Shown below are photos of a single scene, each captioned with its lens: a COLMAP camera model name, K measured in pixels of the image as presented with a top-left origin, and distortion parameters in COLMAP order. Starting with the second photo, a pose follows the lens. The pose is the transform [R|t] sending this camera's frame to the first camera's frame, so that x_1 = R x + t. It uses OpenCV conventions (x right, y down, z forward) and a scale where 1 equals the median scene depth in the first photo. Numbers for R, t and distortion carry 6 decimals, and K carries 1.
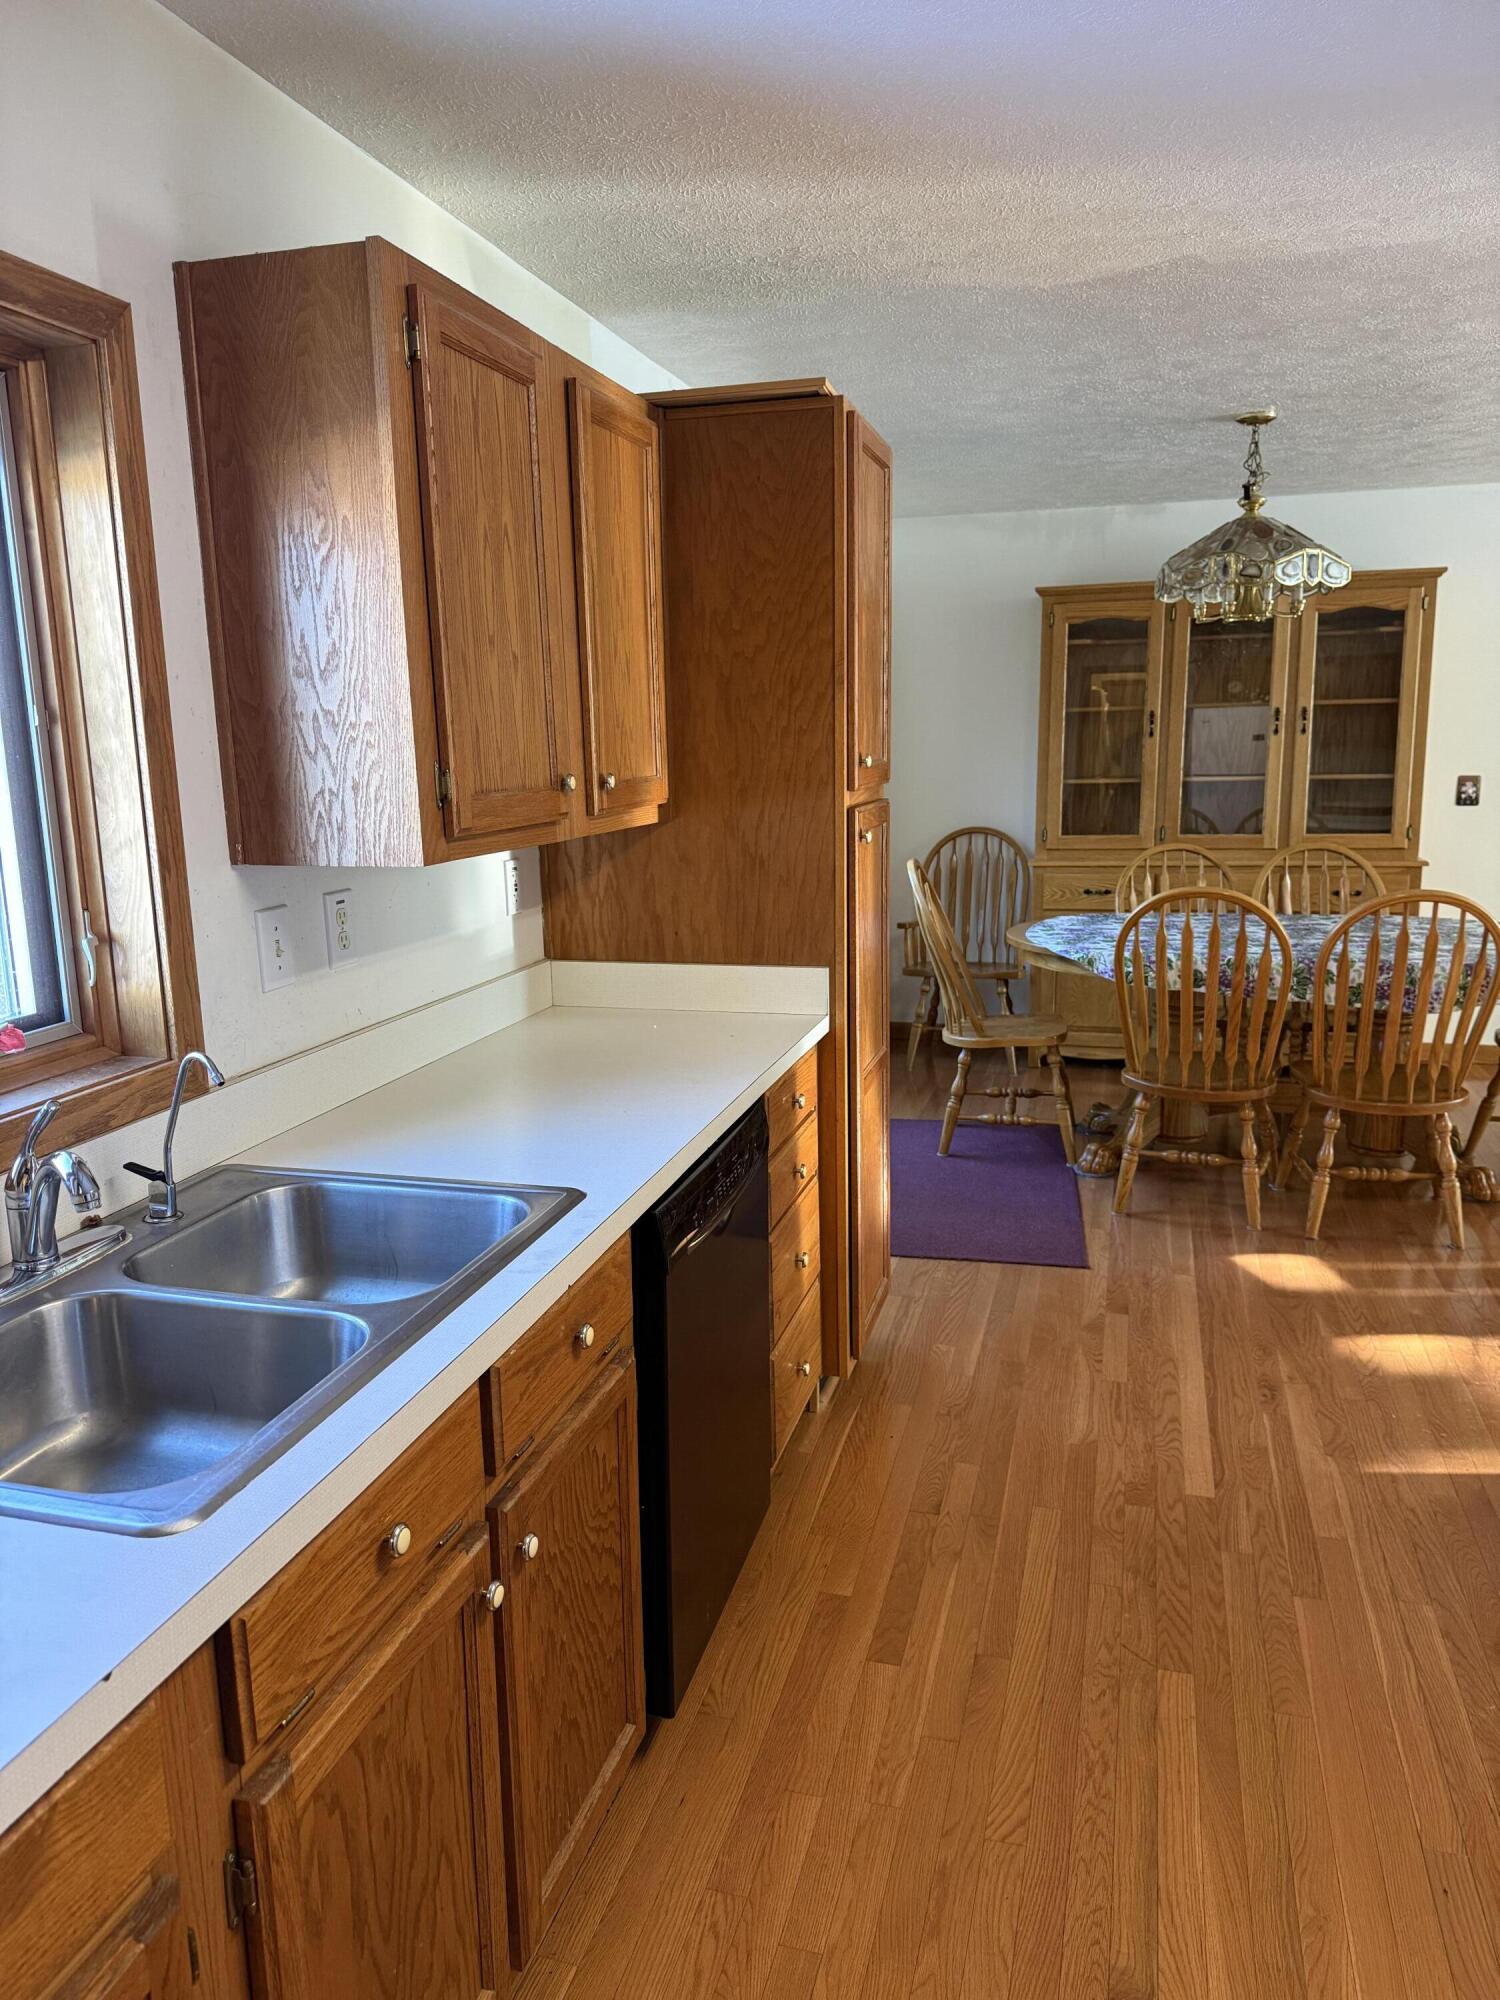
lens RADIAL K [[1413.8, 0, 749.1], [0, 1413.8, 1006.0], [0, 0, 1]] dist [0.096608, -0.166008]
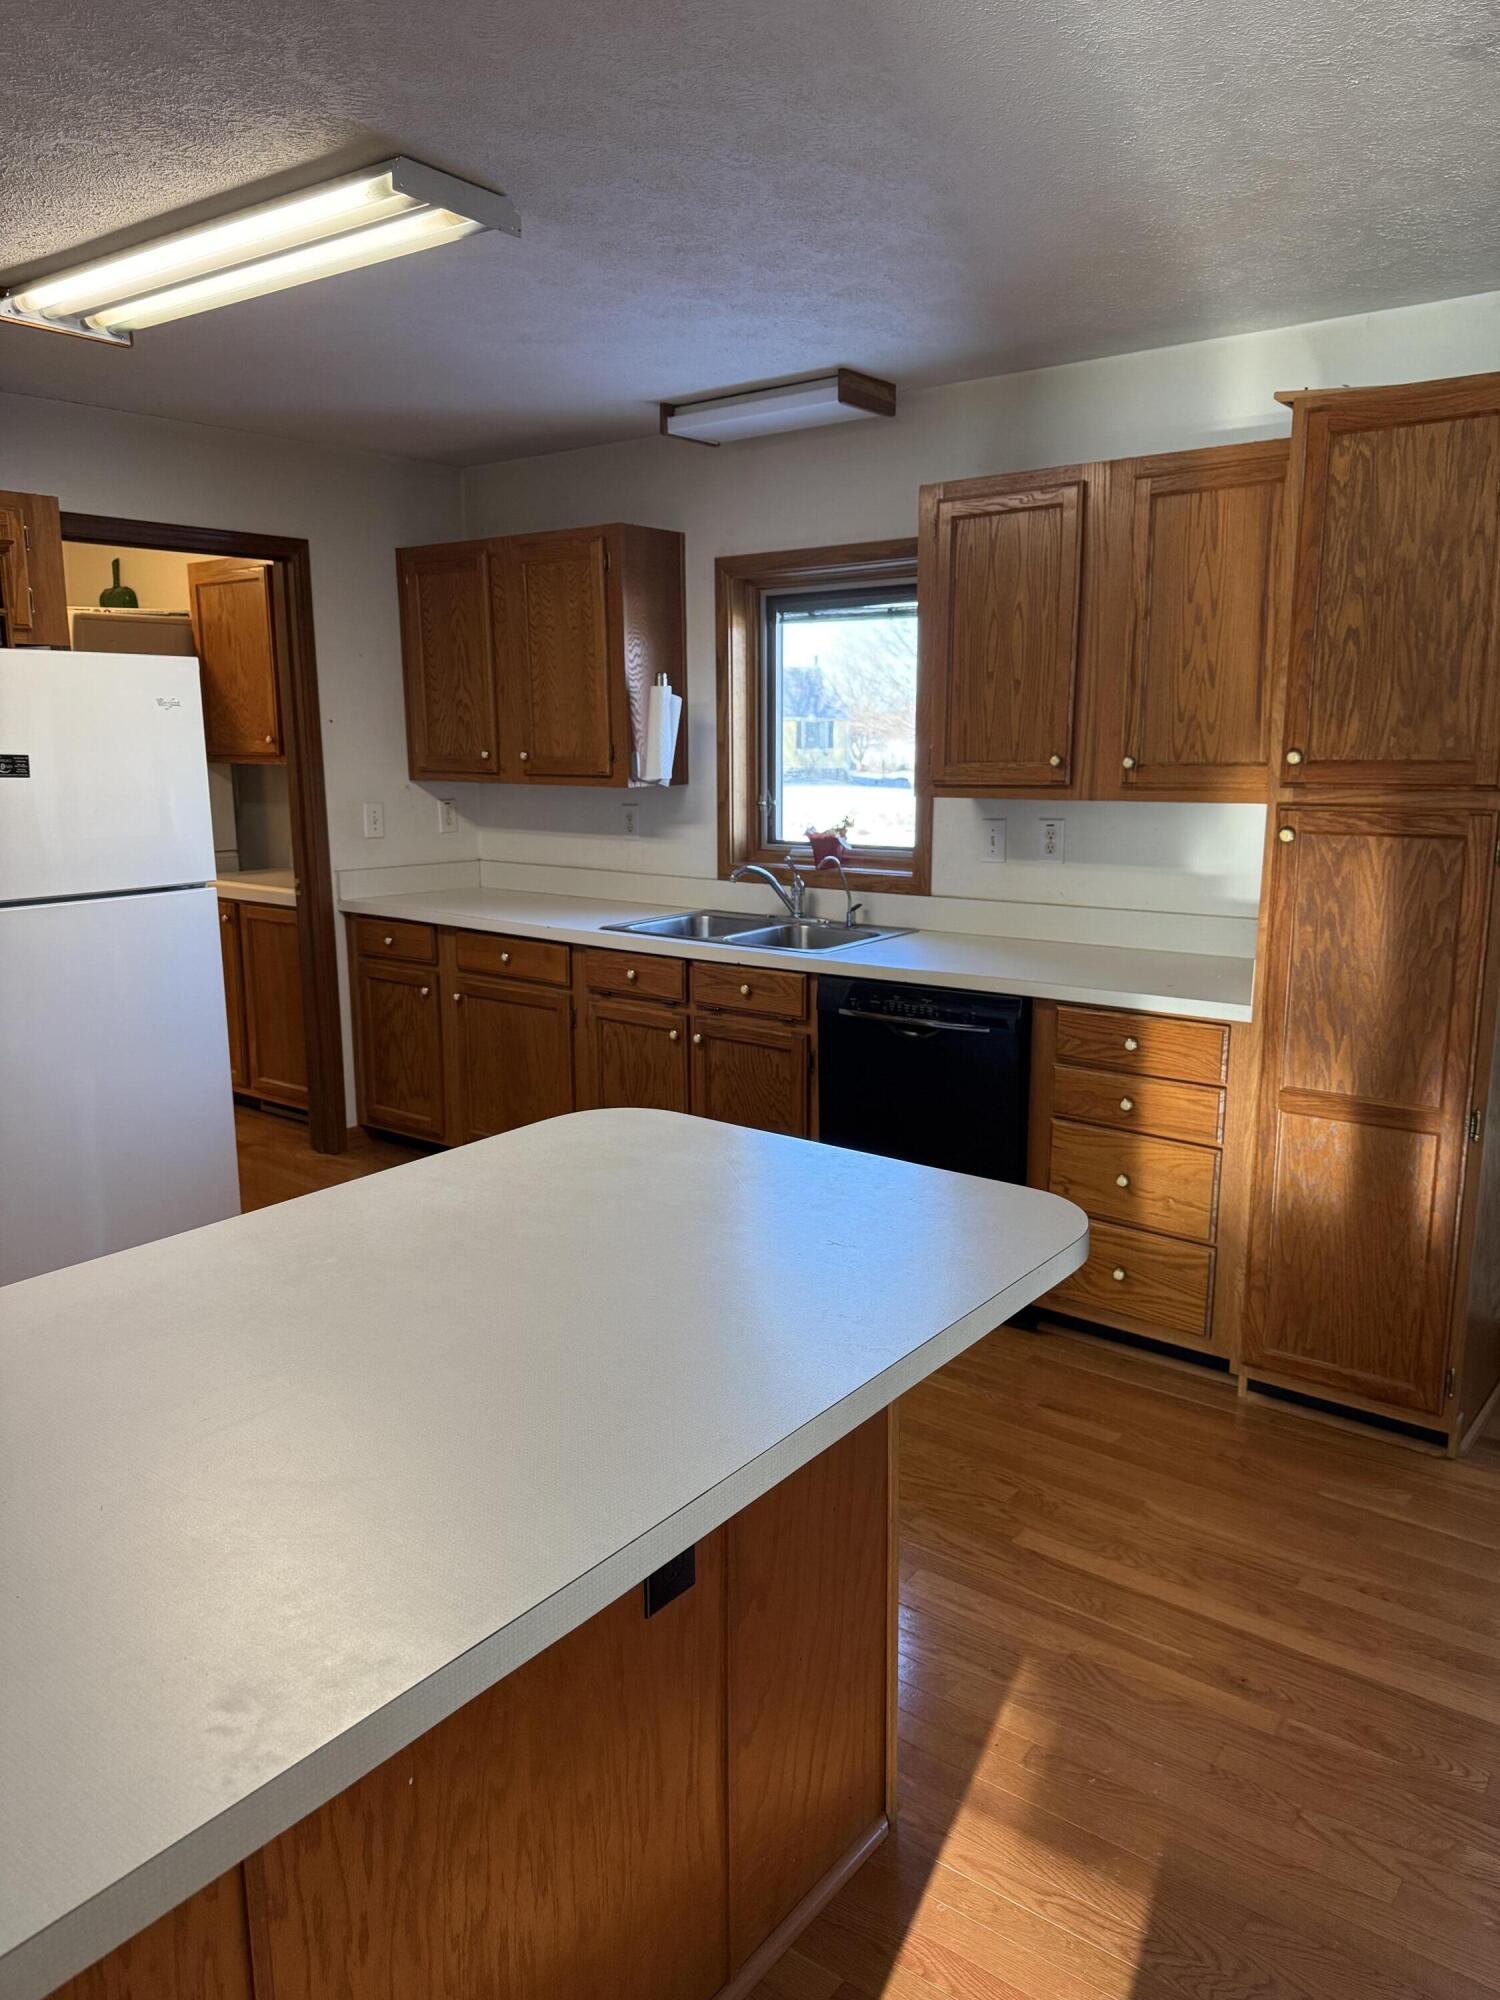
lens RADIAL K [[1394.1, 0, 750.0], [0, 1394.1, 1000.0], [0, 0, 1]] dist [0.017449, -0.023762]
pose [[-0.380773, 0.200869, -0.902587, 0.974144], [-0.163054, 0.946237, 0.279371, -0.195940], [0.910179, 0.253548, -0.327549, 0.881026]]
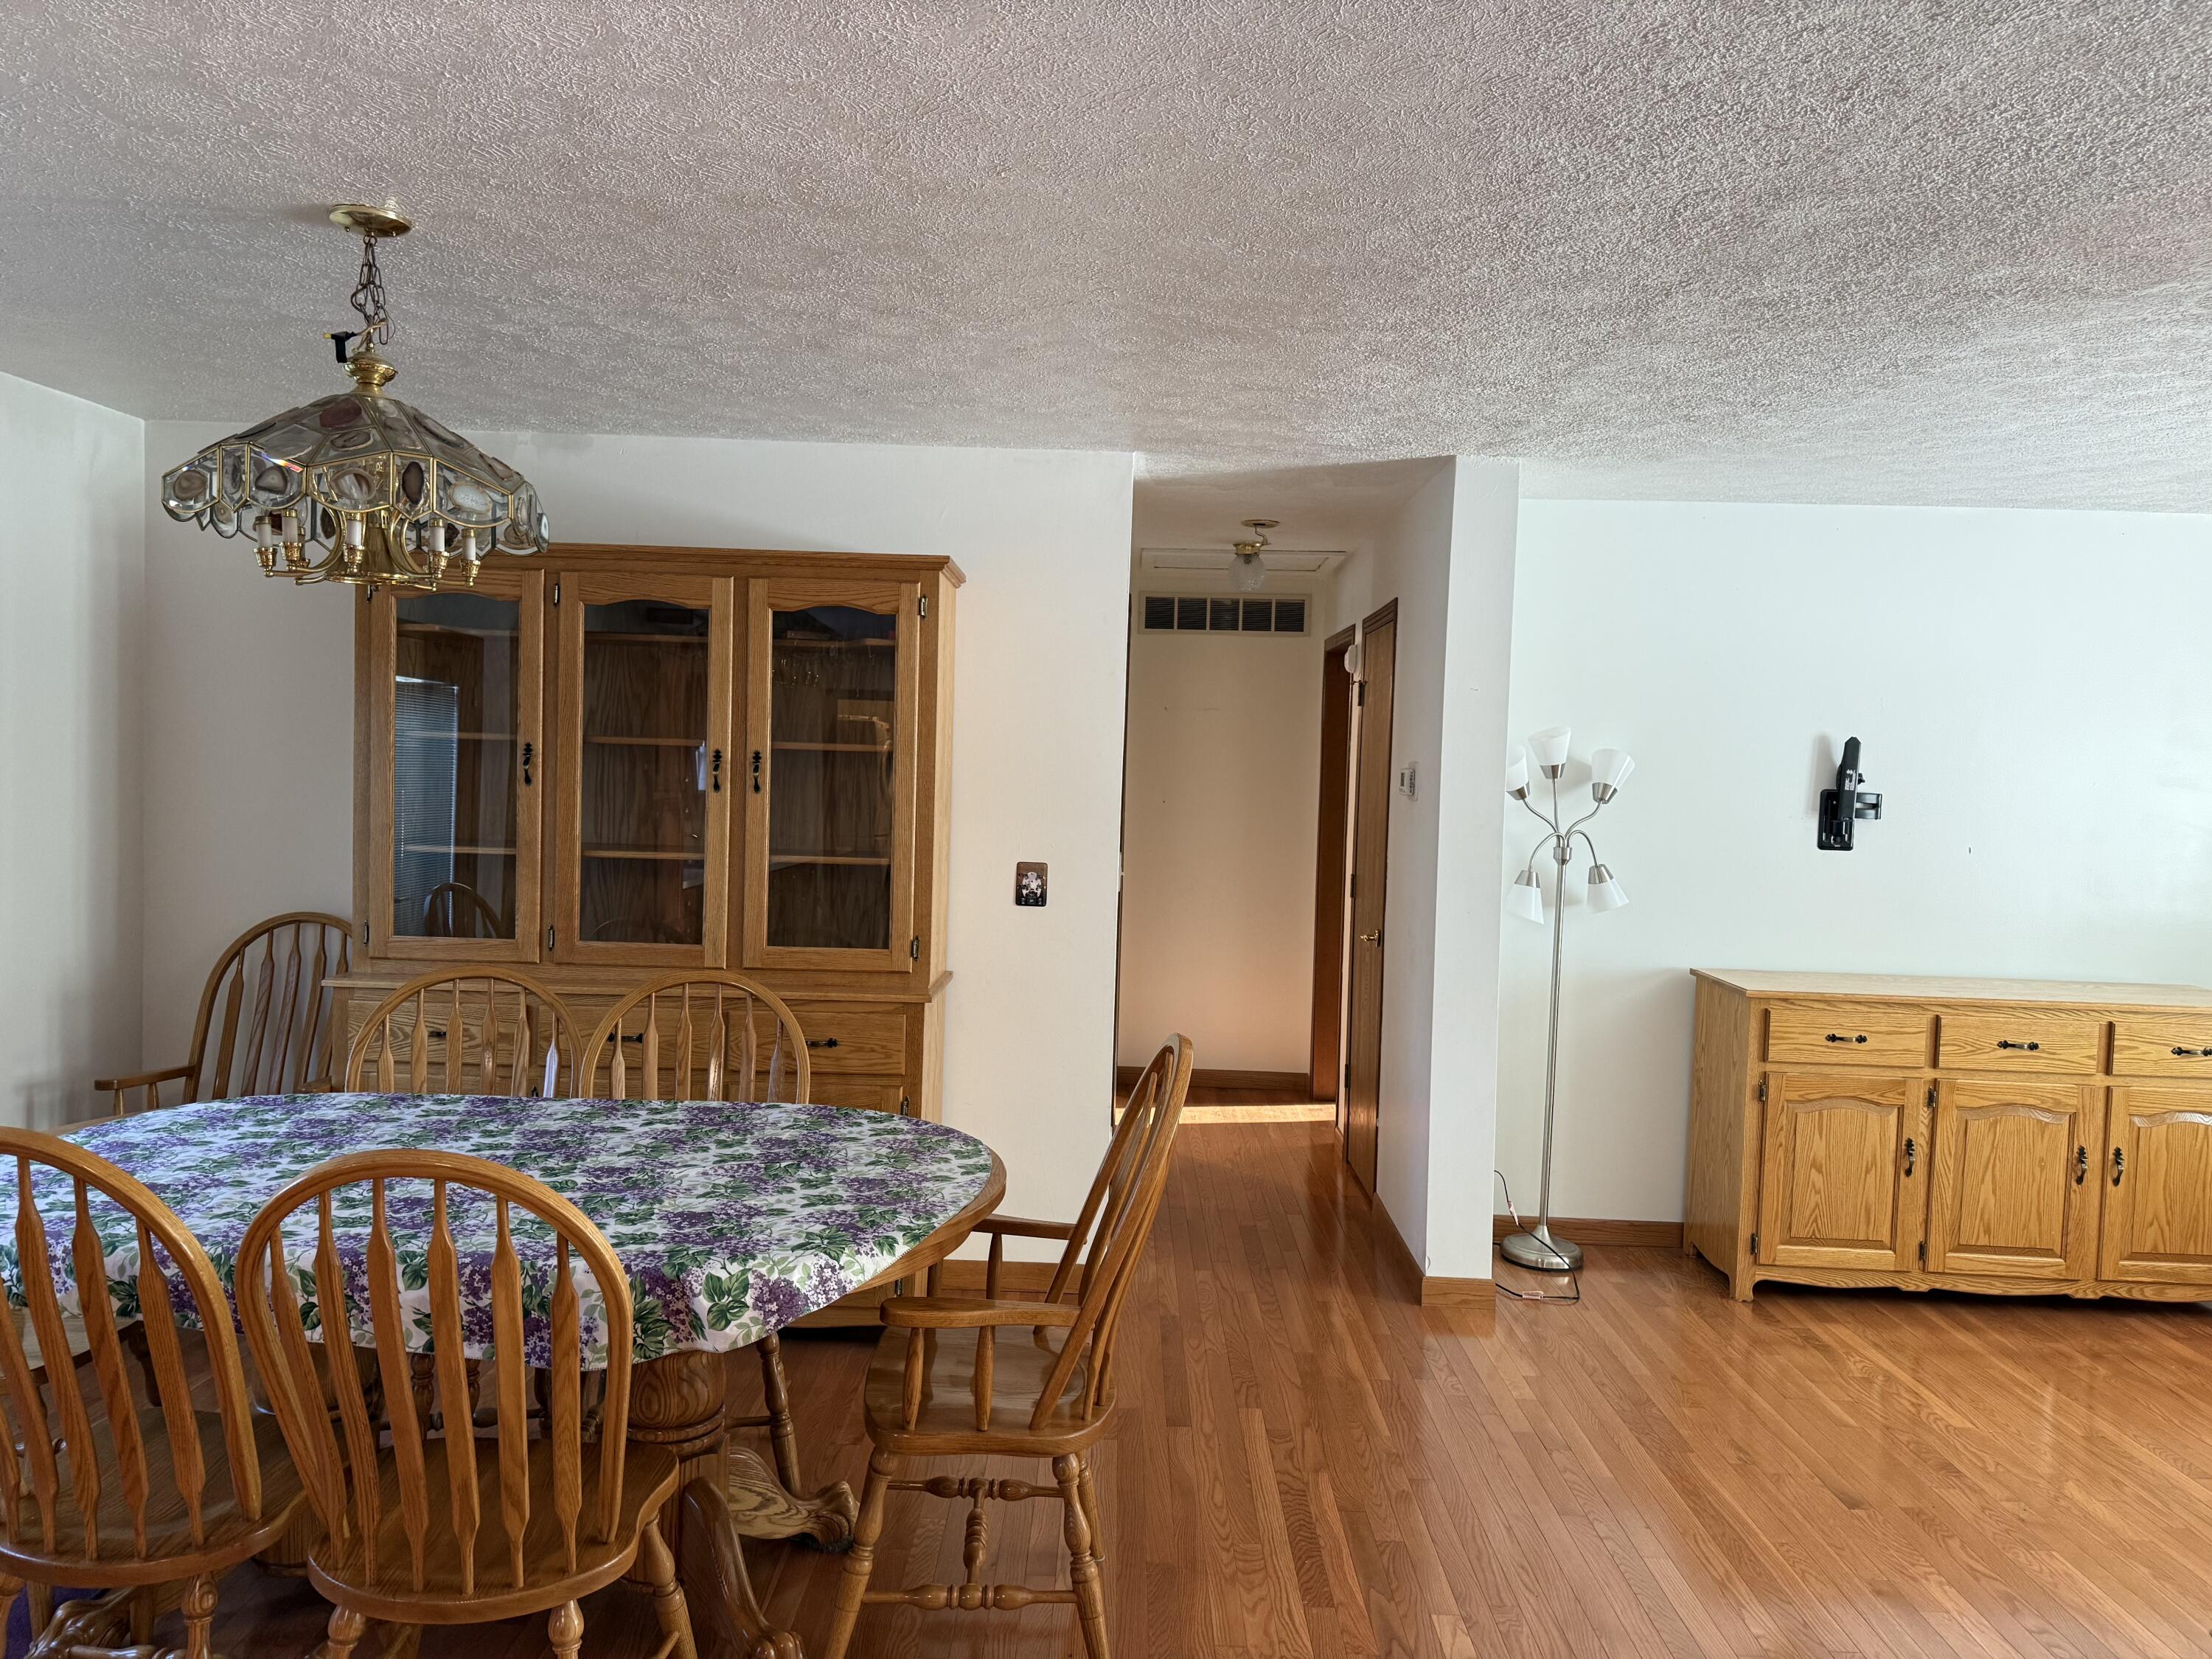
lens RADIAL K [[1541.9, 0, 1106.0], [0, 1541.9, 829.5], [0, 0, 1]] dist [0.017449, -0.023762]
pose [[0.967045, 0.038268, 0.251714, 0.536813], [-0.000869, 0.989130, -0.147041, -0.105555], [-0.254605, 0.141976, 0.956566, 0.442103]]
